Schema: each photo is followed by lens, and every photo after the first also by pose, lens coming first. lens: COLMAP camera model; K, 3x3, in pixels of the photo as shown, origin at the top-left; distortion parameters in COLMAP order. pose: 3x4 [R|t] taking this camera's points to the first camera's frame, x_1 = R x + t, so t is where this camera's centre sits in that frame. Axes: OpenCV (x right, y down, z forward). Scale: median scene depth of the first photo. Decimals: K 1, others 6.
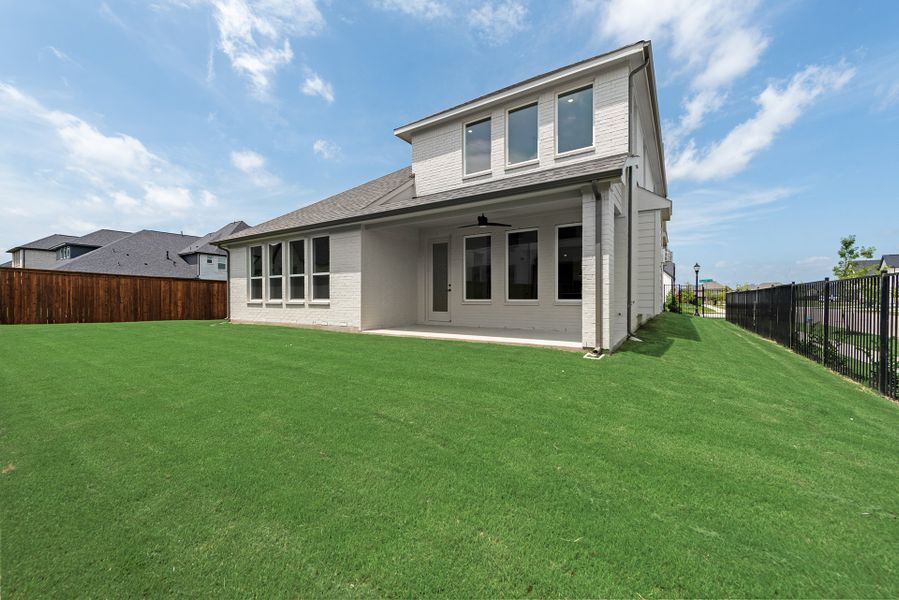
lens RADIAL K [[360.1, 0, 451.6], [0, 360.1, 299.8], [0, 0, 1]] dist [-0.000032, -0.001423]
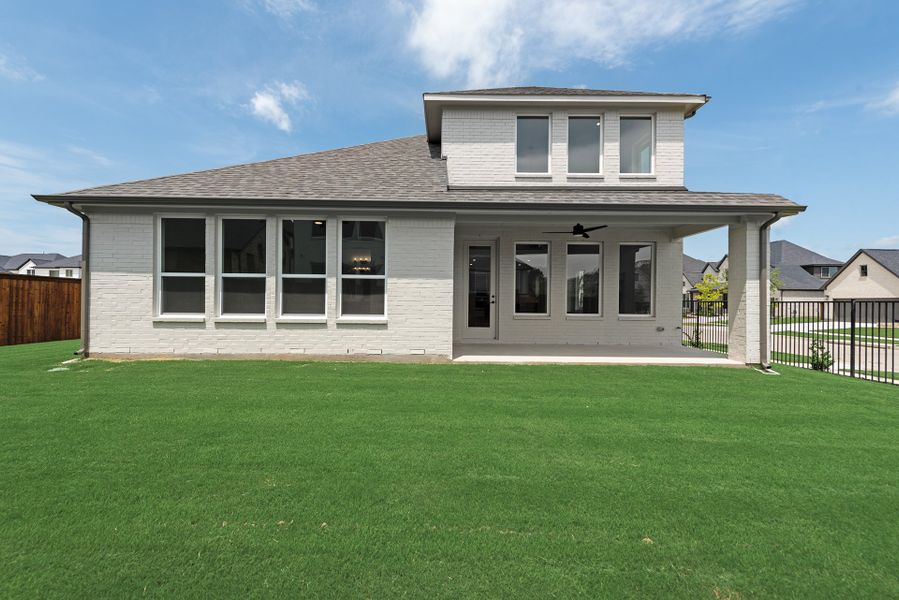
lens RADIAL K [[360.1, 0, 452.5], [0, 360.1, 306.9], [0, 0, 1]] dist [-0.000032, -0.001423]
pose [[0.829696, 0.007331, 0.558167, -0.578343], [-0.008501, 0.999964, -0.000498, -0.017528], [-0.558151, -0.004332, 0.829728, 0.354094]]
